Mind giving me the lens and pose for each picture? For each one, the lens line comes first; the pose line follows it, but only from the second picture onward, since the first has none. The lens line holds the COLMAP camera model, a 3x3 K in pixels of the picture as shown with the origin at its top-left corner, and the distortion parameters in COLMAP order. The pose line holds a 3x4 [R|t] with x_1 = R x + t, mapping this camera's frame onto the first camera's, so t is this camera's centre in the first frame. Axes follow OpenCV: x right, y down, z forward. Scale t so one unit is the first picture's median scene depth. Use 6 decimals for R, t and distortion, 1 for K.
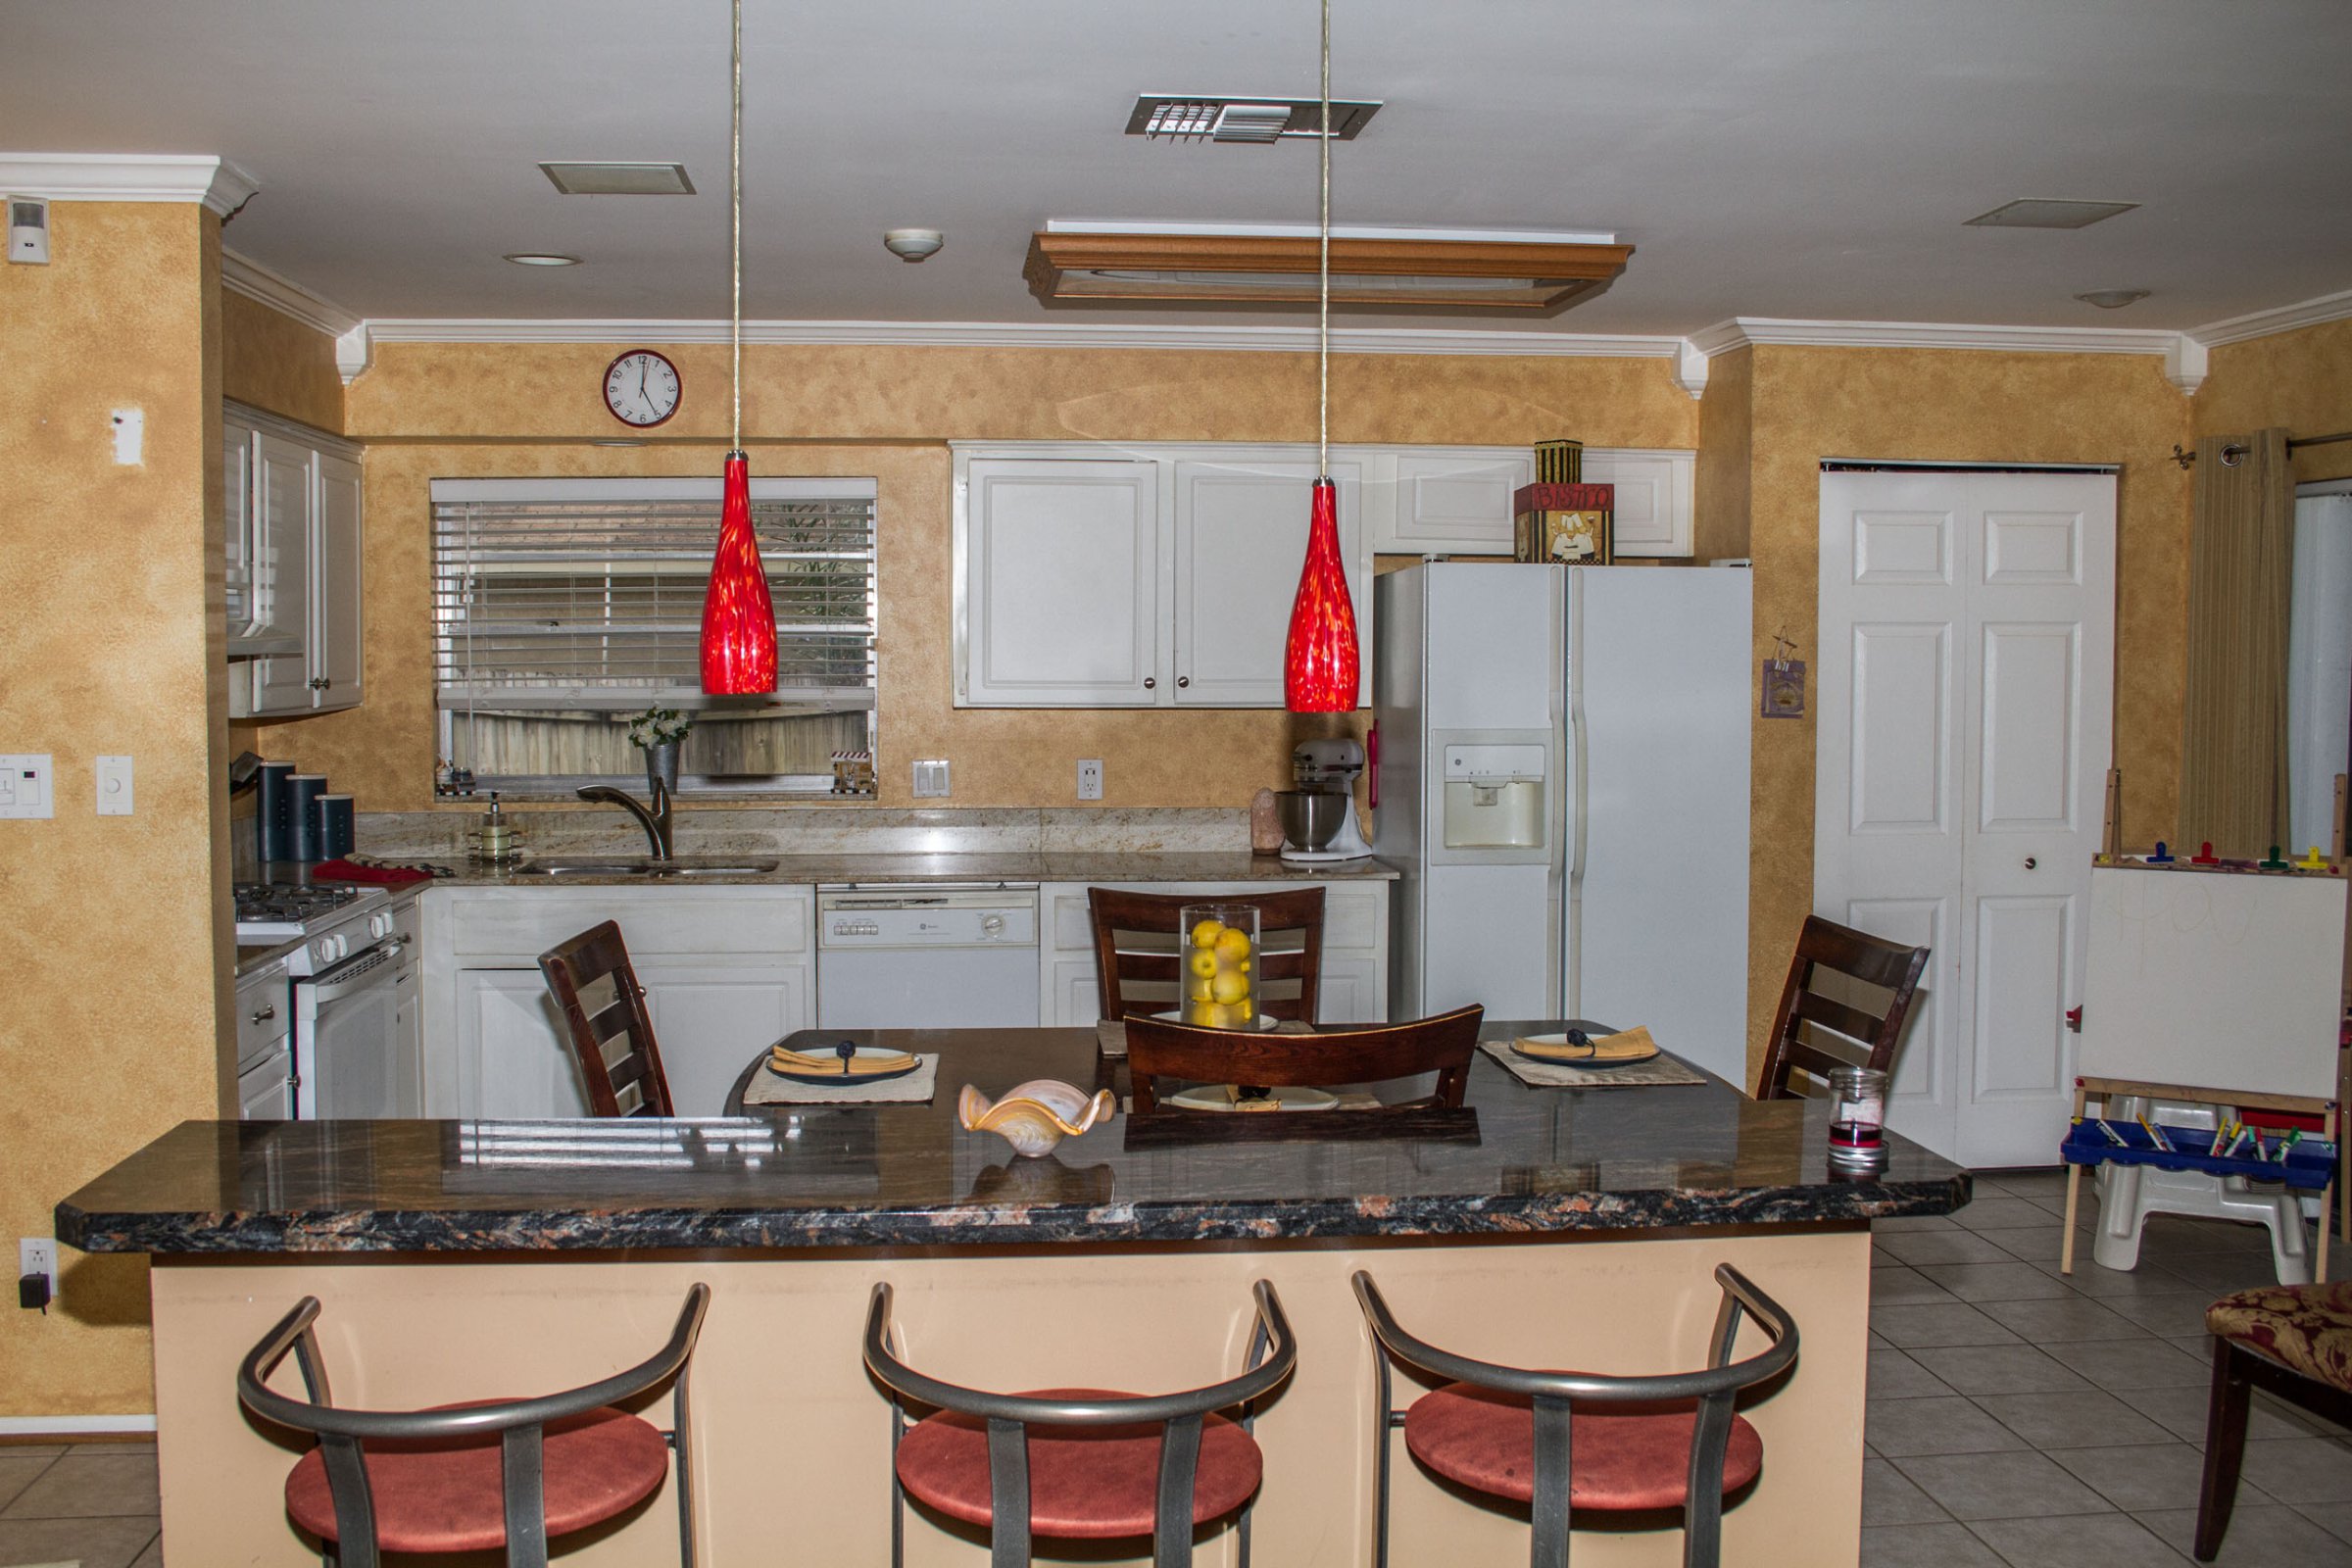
lens RADIAL K [[2226.2, 0, 1143.9], [0, 2226.2, 800.0], [0, 0, 1]] dist [-0.081269, 0.000000]
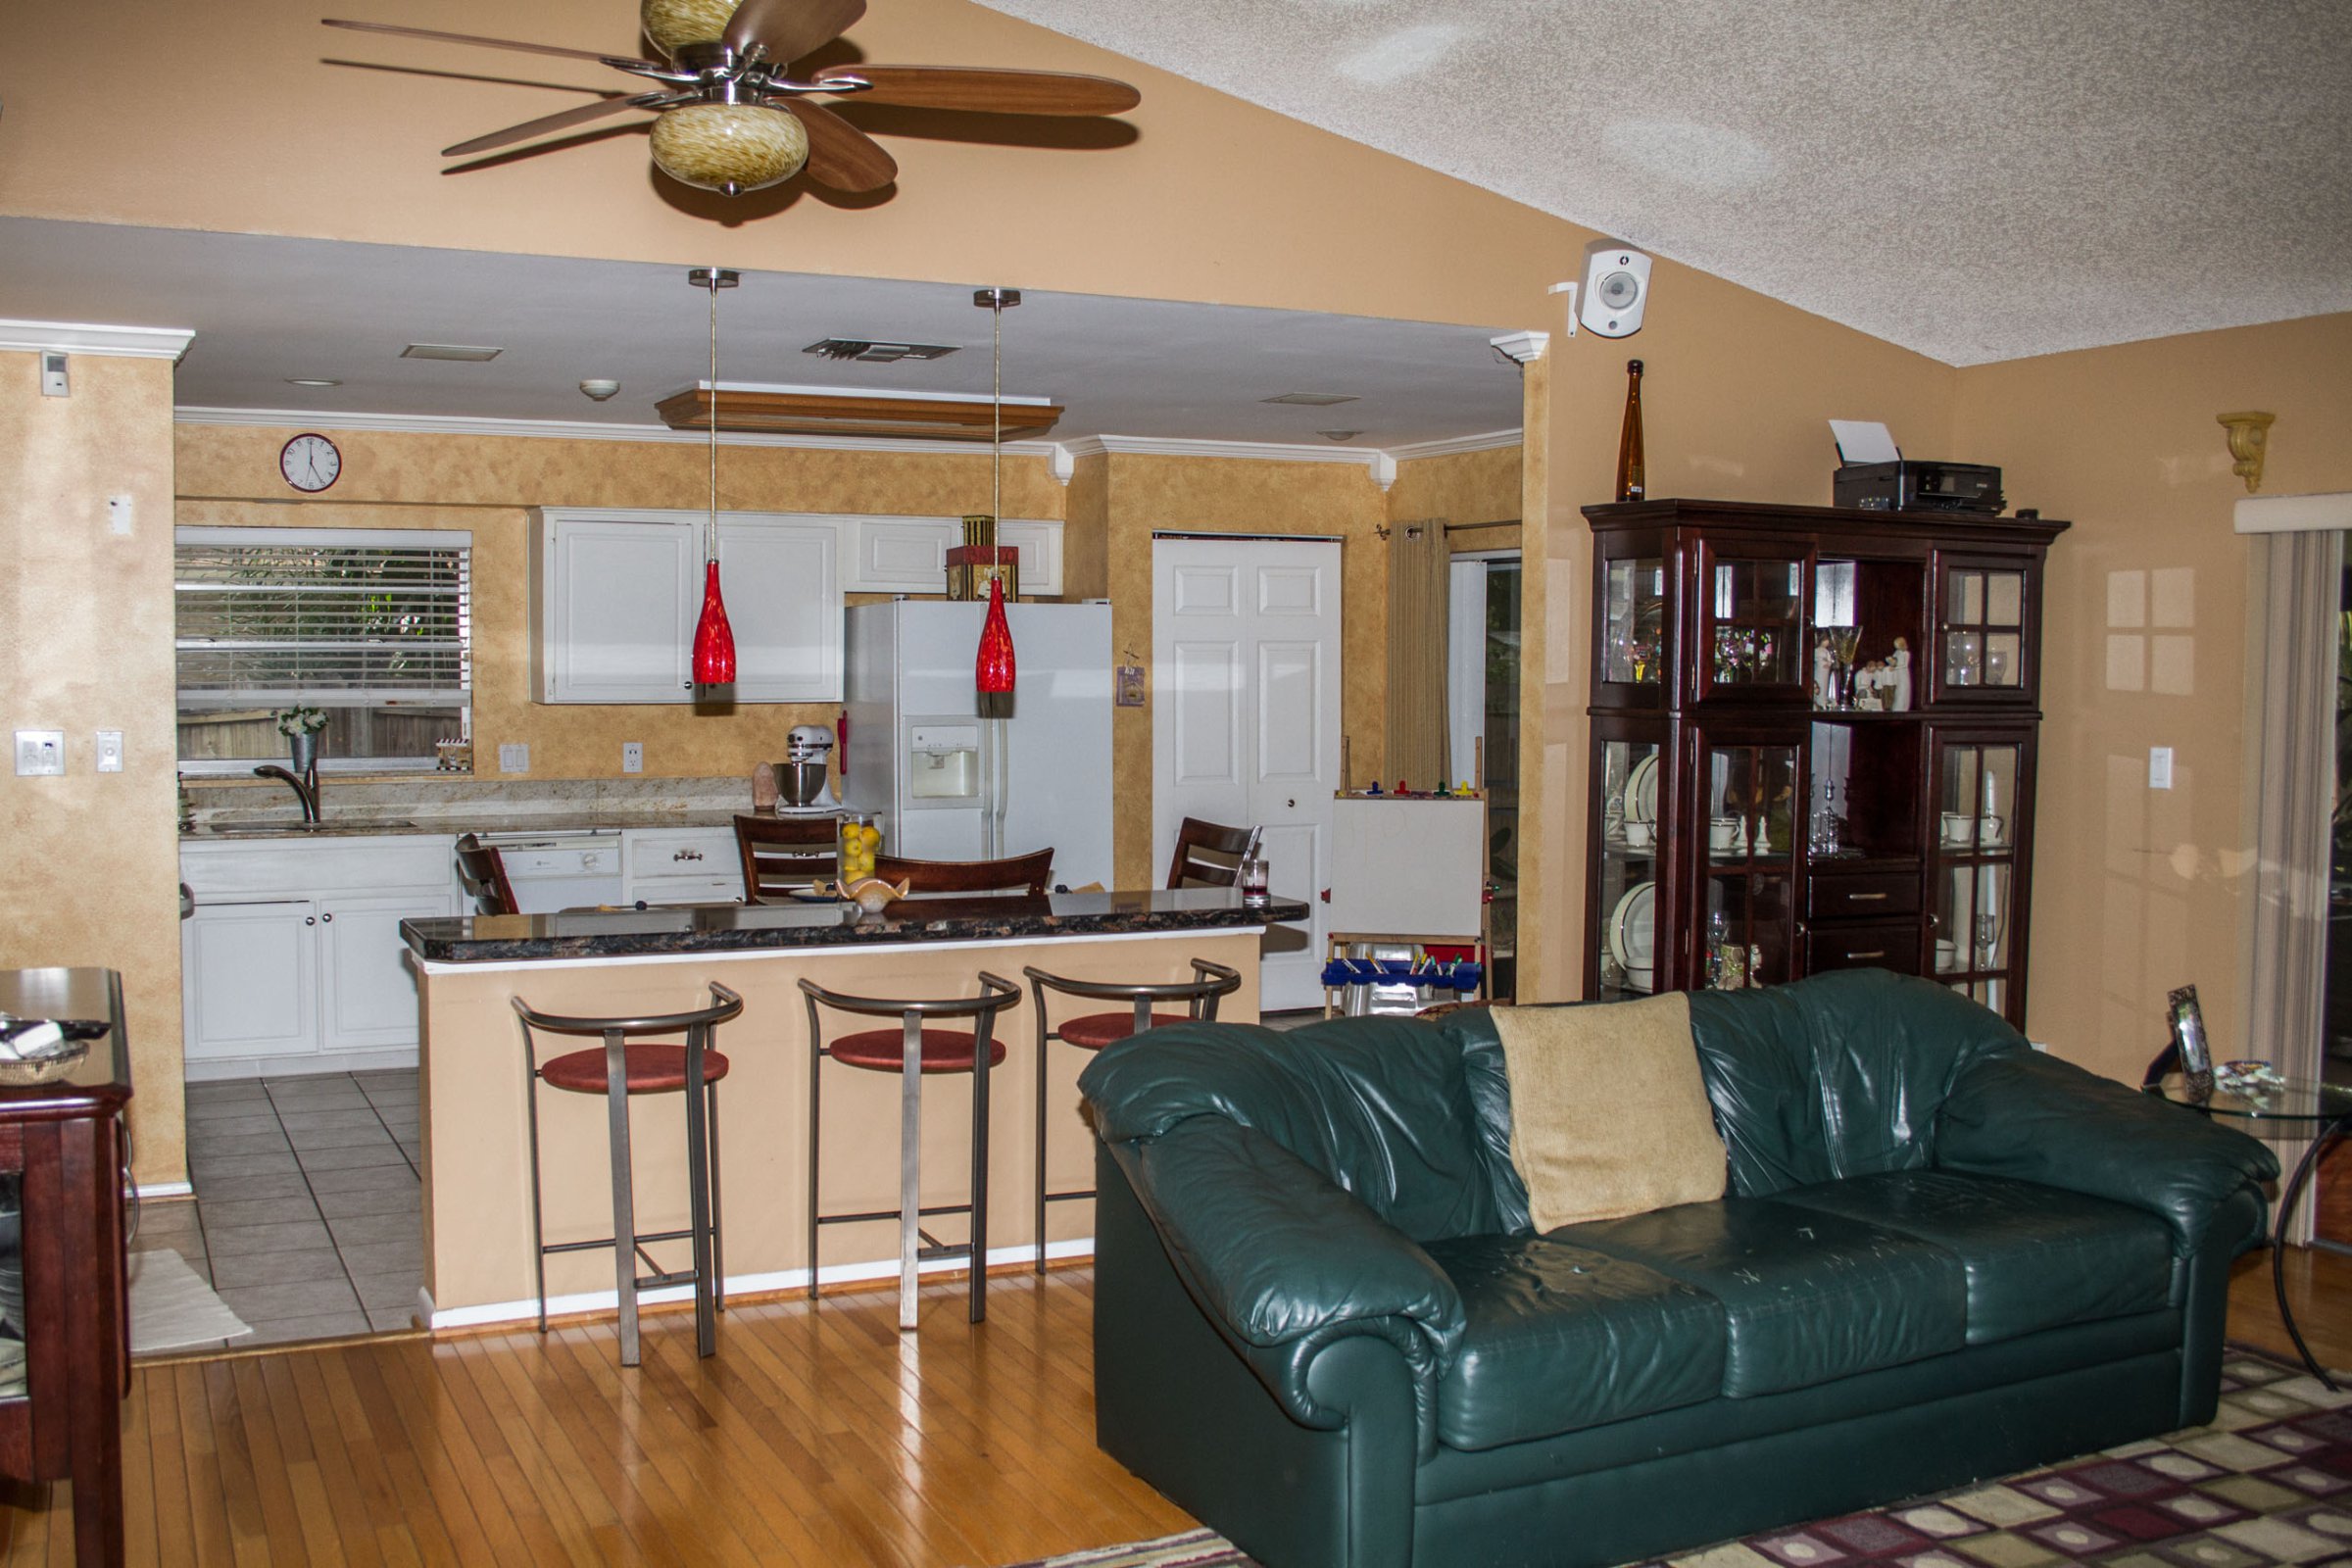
lens RADIAL K [[2315.7, 0, 1123.0], [0, 2315.7, 788.9], [0, 0, 1]] dist [-0.060261, 0.000000]
pose [[0.943464, -0.017750, 0.330999, -0.226232], [0.021796, 0.999726, -0.008515, 0.030579], [-0.330758, 0.015248, 0.943593, -0.449640]]
